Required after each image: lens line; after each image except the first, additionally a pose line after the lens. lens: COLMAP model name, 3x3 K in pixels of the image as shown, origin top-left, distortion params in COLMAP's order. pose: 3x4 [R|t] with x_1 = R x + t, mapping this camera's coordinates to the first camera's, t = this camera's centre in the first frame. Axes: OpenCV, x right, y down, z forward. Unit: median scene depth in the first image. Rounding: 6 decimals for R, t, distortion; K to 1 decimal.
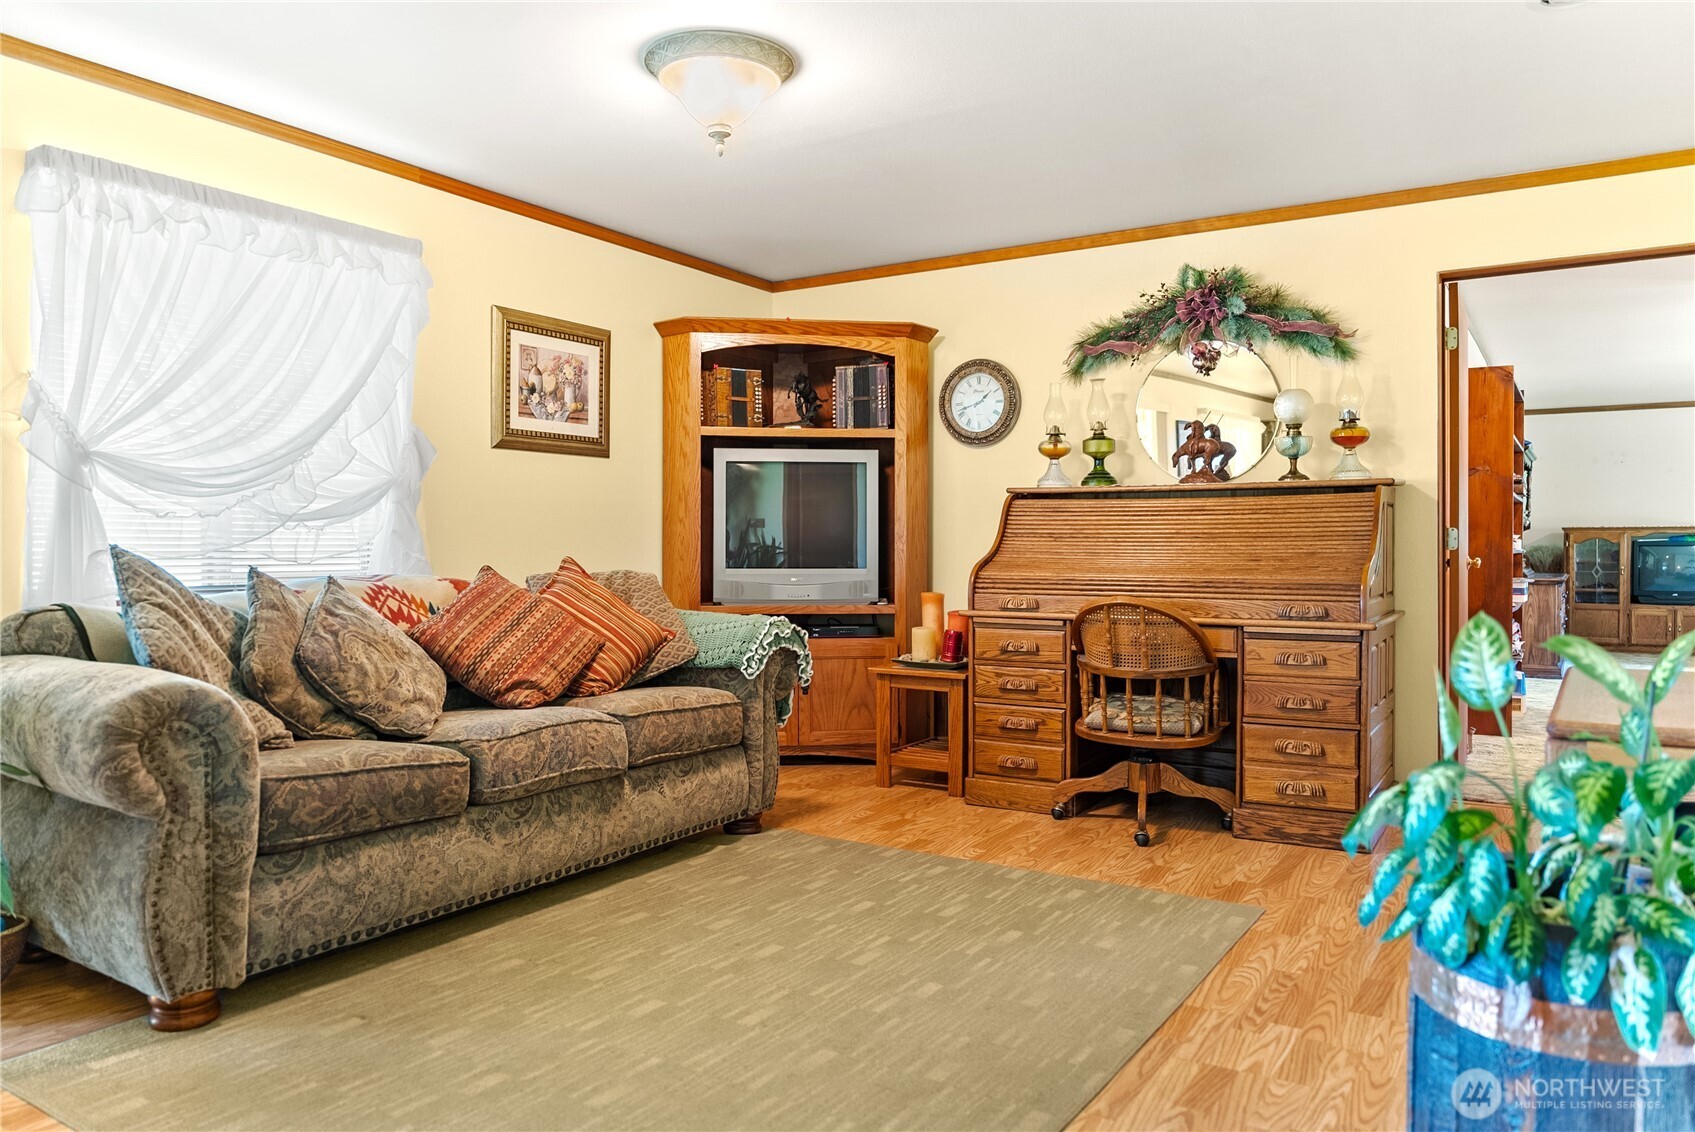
lens RADIAL K [[1112.6, 0, 851.7], [0, 1112.6, 556.9], [0, 0, 1]] dist [-0.013578, -0.006884]
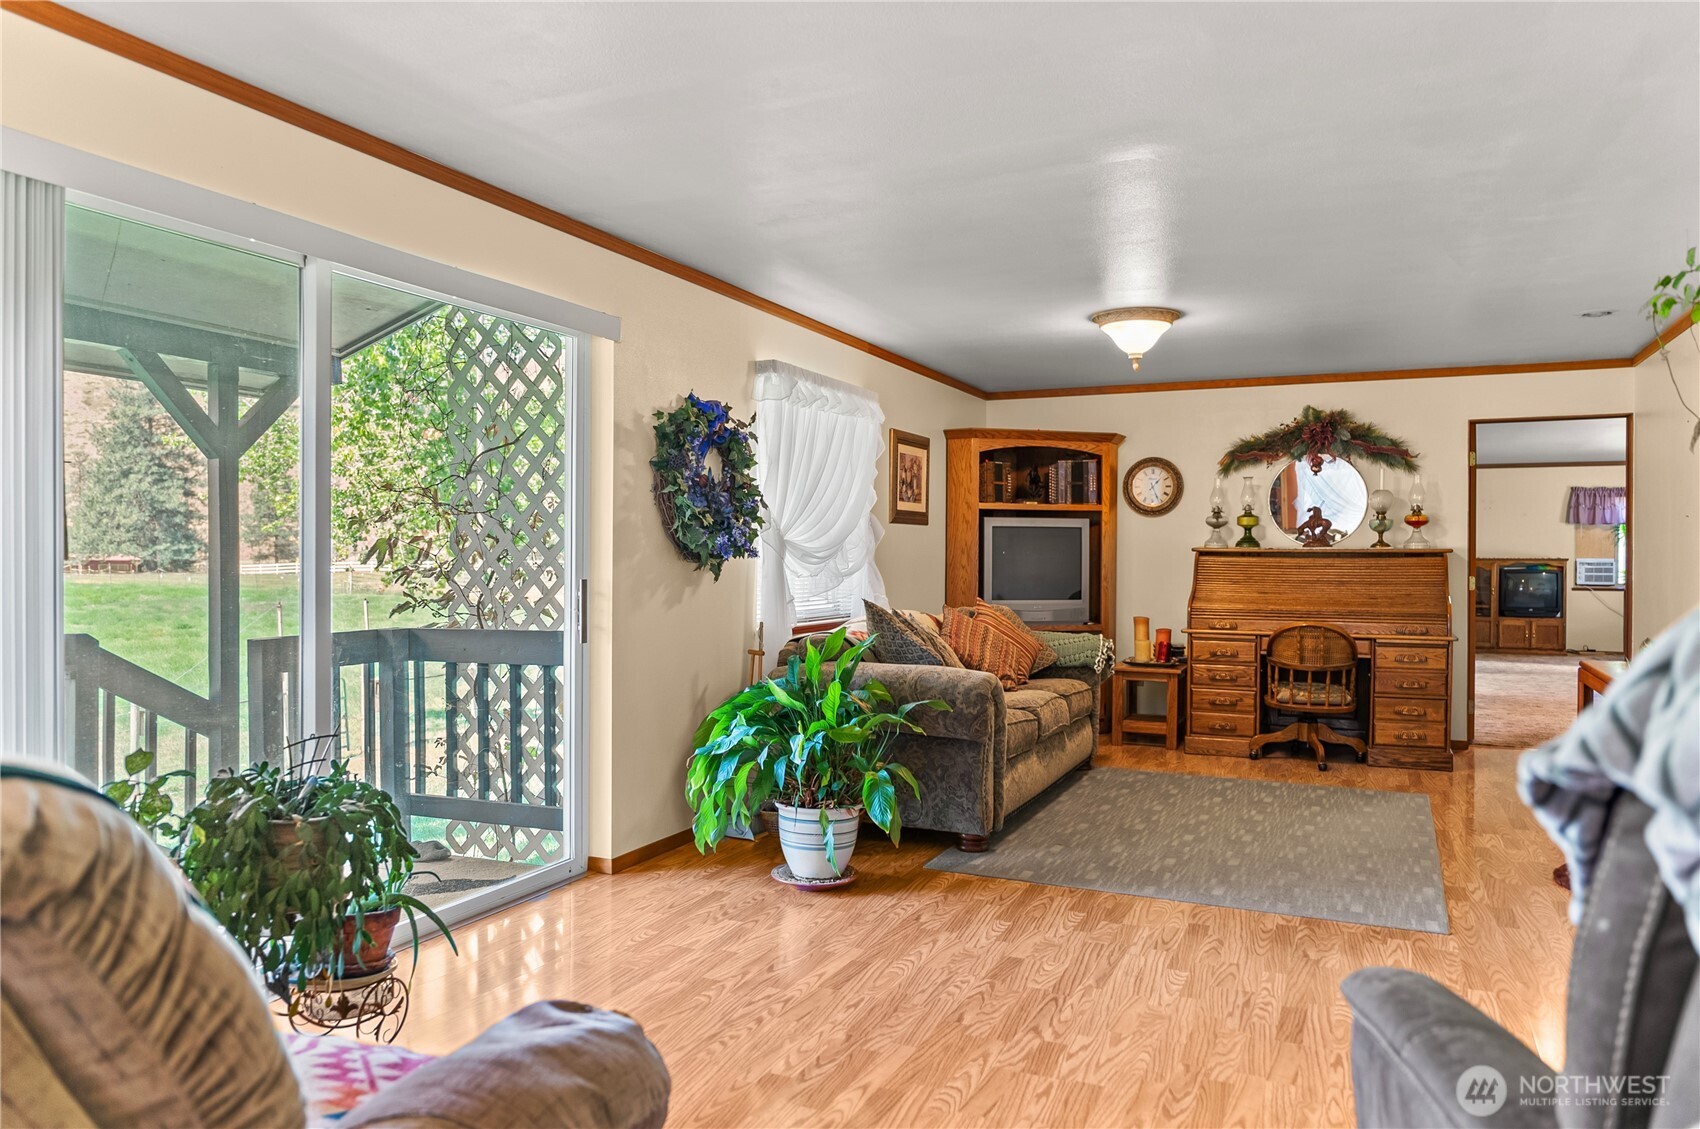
lens RADIAL K [[1121.7, 0, 846.1], [0, 1121.7, 570.3], [0, 0, 1]] dist [0.019612, -0.000764]
pose [[0.989264, 0.002137, 0.146121, -0.597642], [-0.002924, 0.999982, 0.005169, -0.041163], [-0.146107, -0.005540, 0.989253, -0.488468]]
